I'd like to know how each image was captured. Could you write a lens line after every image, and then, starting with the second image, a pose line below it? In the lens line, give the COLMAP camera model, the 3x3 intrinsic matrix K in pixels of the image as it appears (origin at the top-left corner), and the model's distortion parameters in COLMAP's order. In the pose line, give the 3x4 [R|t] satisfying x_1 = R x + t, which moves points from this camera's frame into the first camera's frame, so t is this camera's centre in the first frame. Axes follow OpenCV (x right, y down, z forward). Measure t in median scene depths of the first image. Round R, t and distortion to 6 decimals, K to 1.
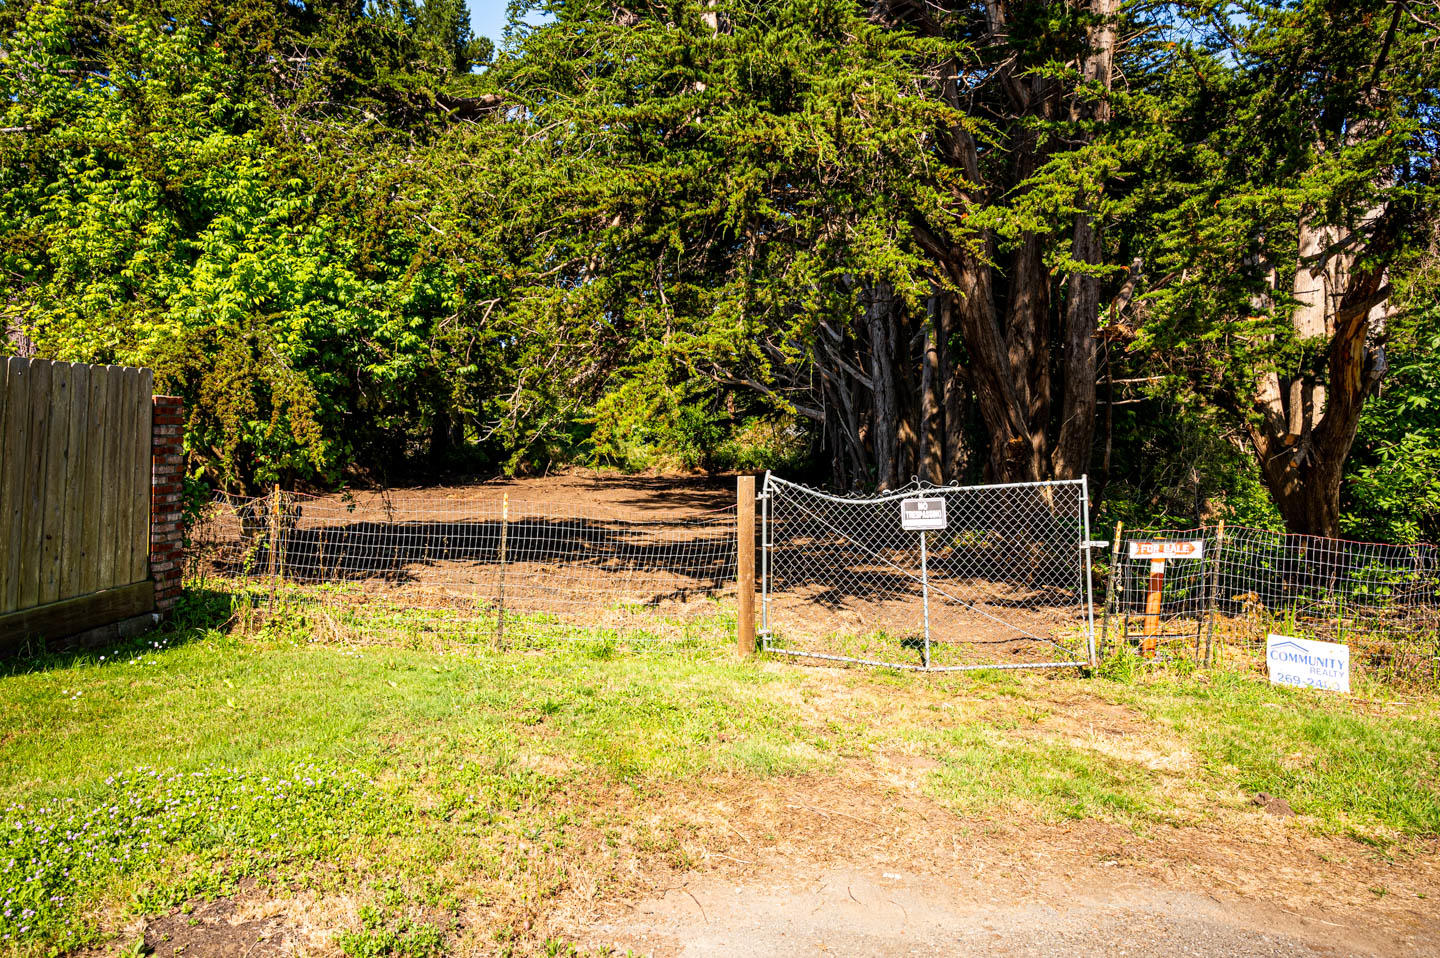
lens RADIAL K [[961.4, 0, 716.1], [0, 961.4, 479.9], [0, 0, 1]] dist [-0.006573, 0.001320]
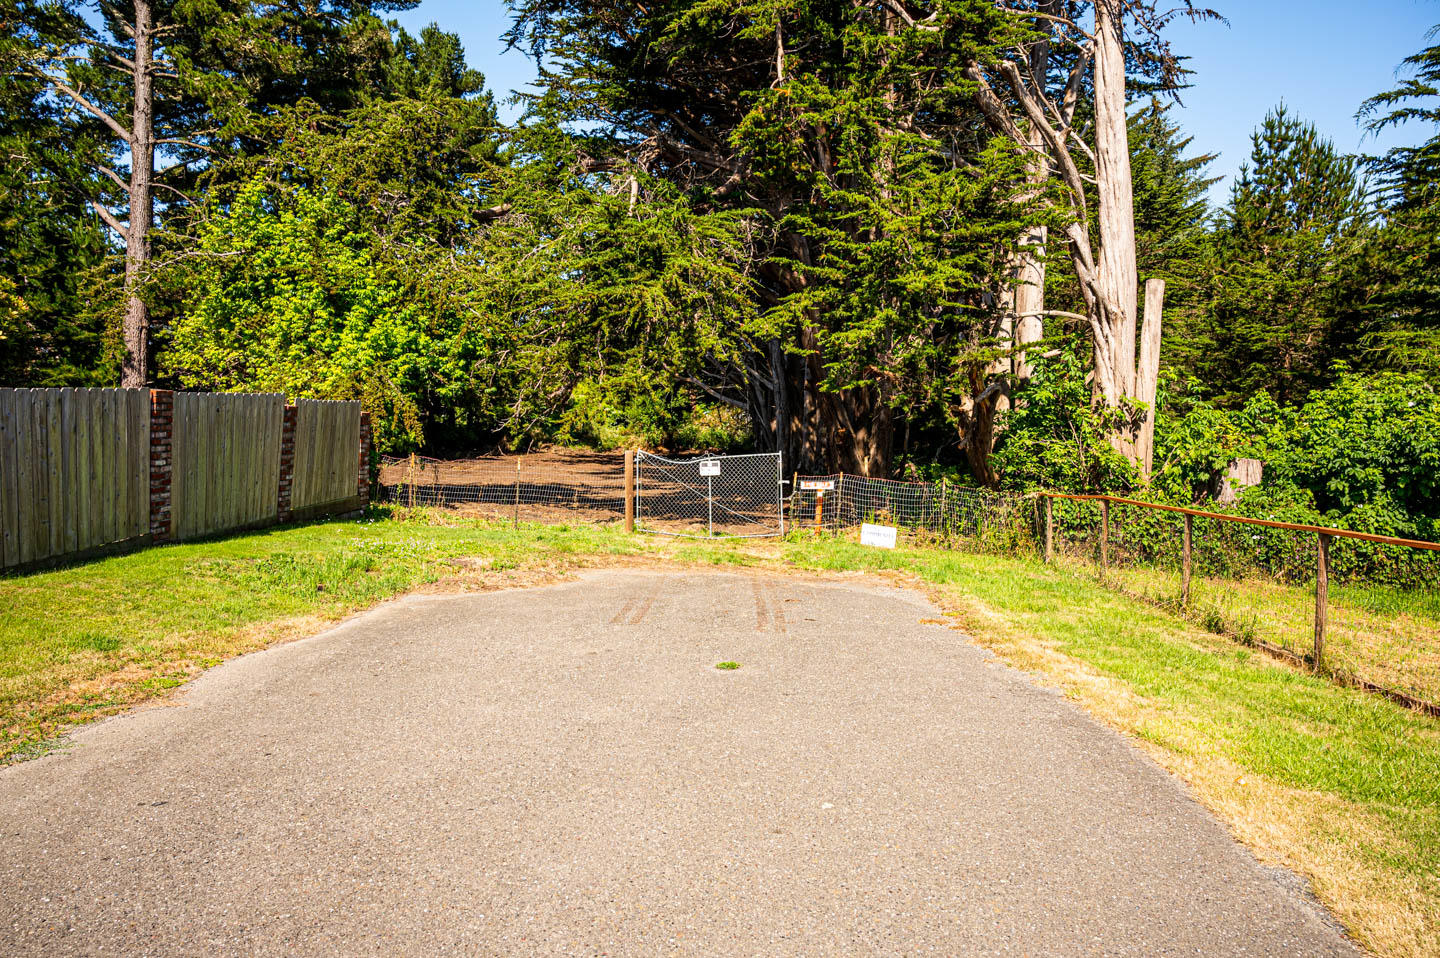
lens RADIAL K [[961.4, 0, 716.1], [0, 961.4, 479.9], [0, 0, 1]] dist [-0.006573, 0.001320]
pose [[0.999745, 0.007580, 0.021271, 0.120963], [-0.008029, 0.999745, 0.021128, 0.009846], [-0.021105, -0.021293, 0.999550, -0.792448]]
